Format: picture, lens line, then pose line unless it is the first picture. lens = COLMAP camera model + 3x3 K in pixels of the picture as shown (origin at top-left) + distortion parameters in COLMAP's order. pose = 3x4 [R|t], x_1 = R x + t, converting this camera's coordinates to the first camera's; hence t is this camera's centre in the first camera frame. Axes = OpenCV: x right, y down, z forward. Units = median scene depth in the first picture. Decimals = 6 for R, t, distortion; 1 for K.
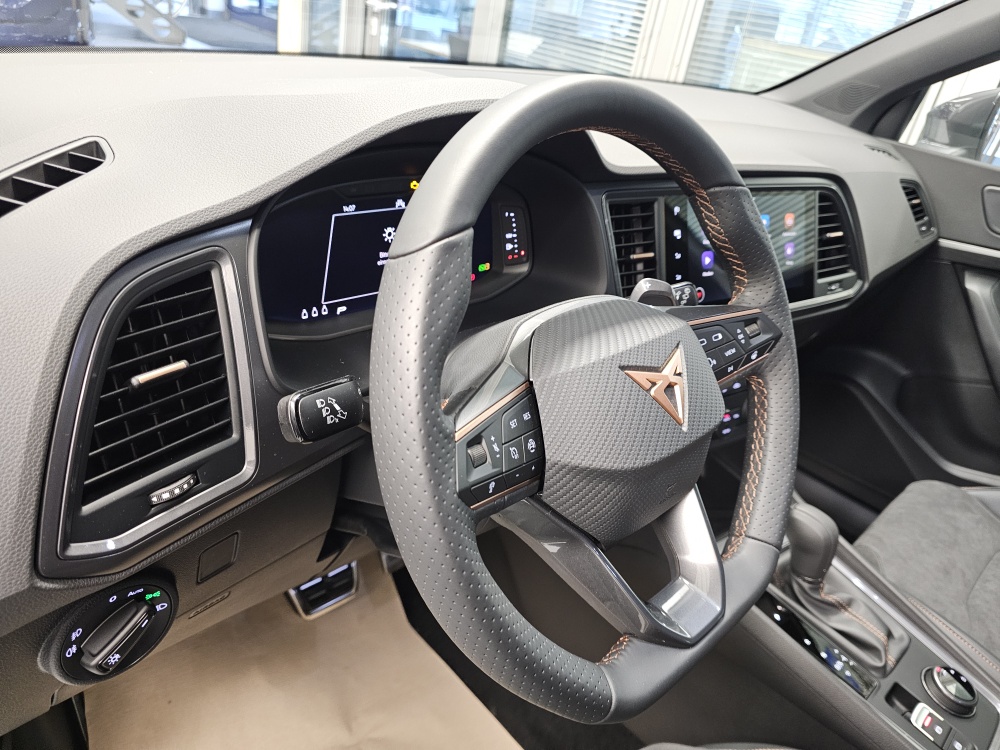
lens RADIAL K [[675.9, 0, 488.1], [0, 675.9, 372.3], [0, 0, 1]] dist [0.073369, -0.083729]
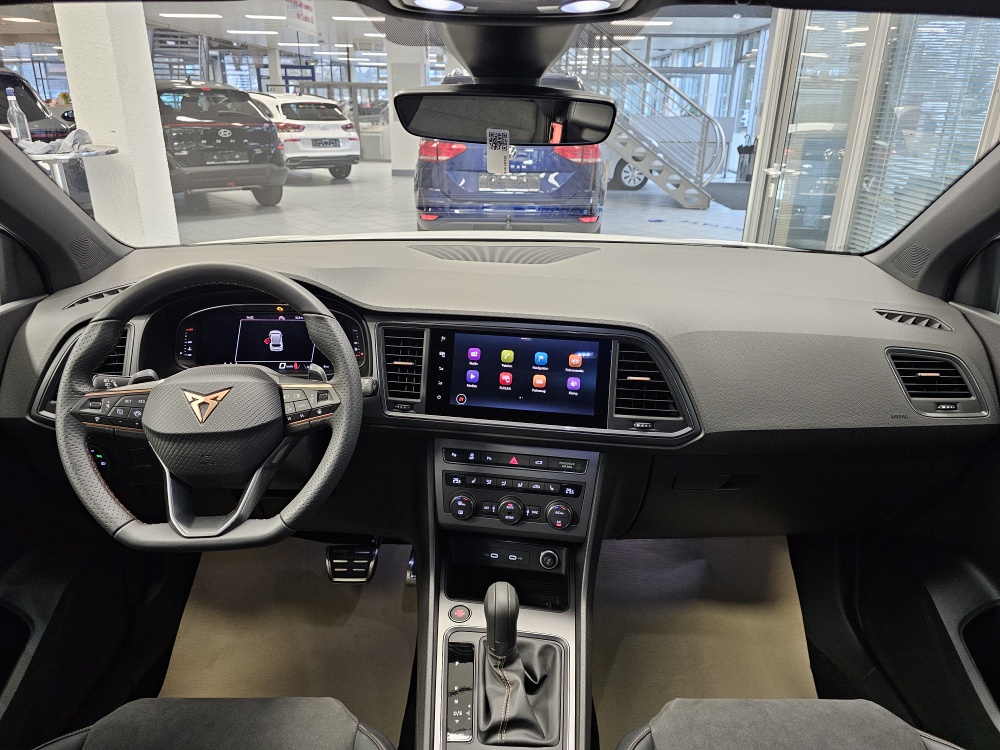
lens RADIAL K [[662.8, 0, 501.7], [0, 662.8, 365.7], [0, 0, 1]] dist [0.073710, -0.070084]
pose [[0.730325, 0.111287, -0.673974, 1.466756], [-0.247169, 0.962839, -0.108851, -0.059151], [0.636815, 0.246082, 0.730692, 0.041685]]
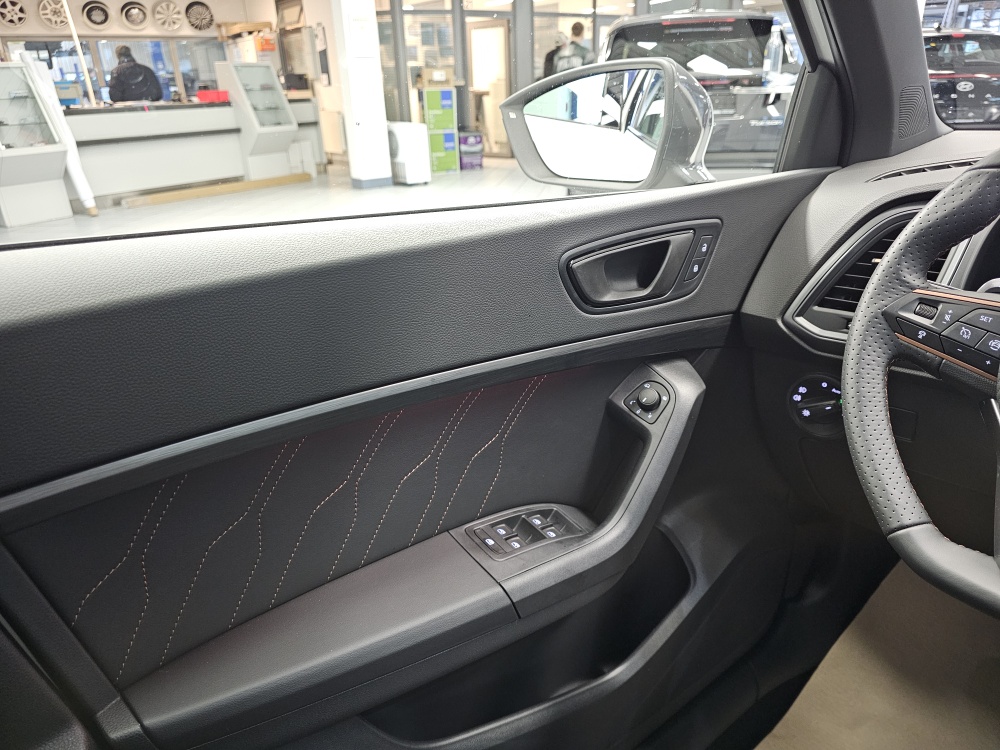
lens RADIAL K [[702.1, 0, 514.5], [0, 702.1, 378.0], [0, 0, 1]] dist [0.010022, -0.001039]
pose [[-0.056894, 0.249085, -0.966809, 0.825025], [-0.475025, 0.844988, 0.245654, 0.160517], [0.878131, 0.473235, 0.070247, 0.084067]]
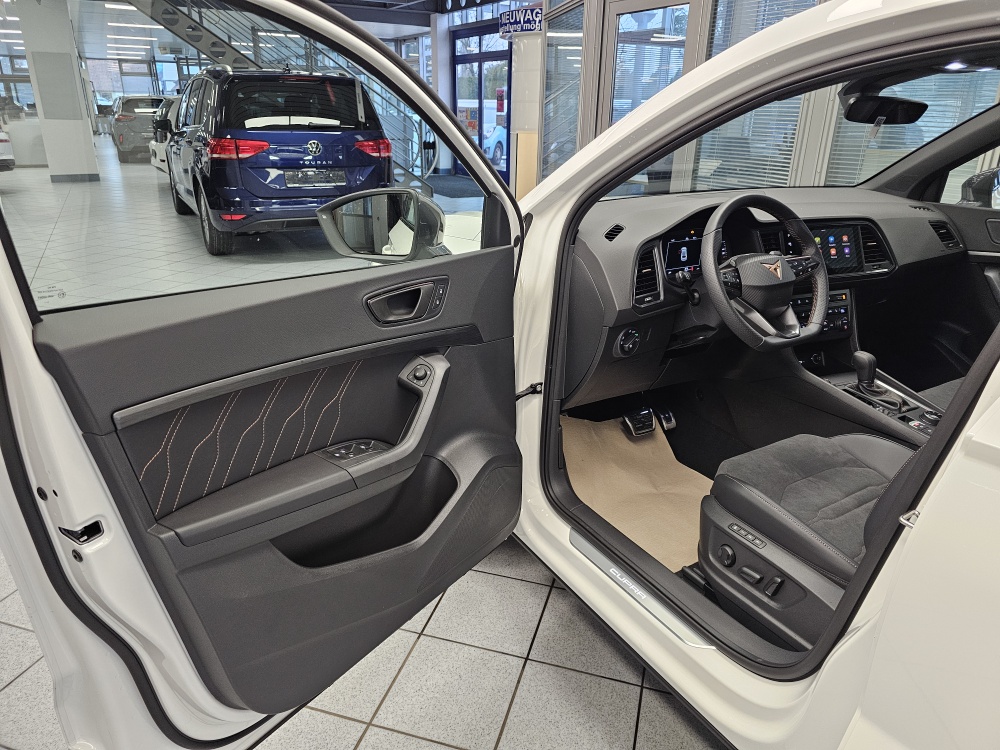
lens RADIAL K [[662.8, 0, 501.7], [0, 662.8, 365.7], [0, 0, 1]] dist [0.073710, -0.070084]
pose [[0.967796, -0.050686, -0.246581, -0.204485], [0.009249, 0.986018, -0.166382, 0.750007], [0.251567, 0.158743, 0.954733, -1.852350]]
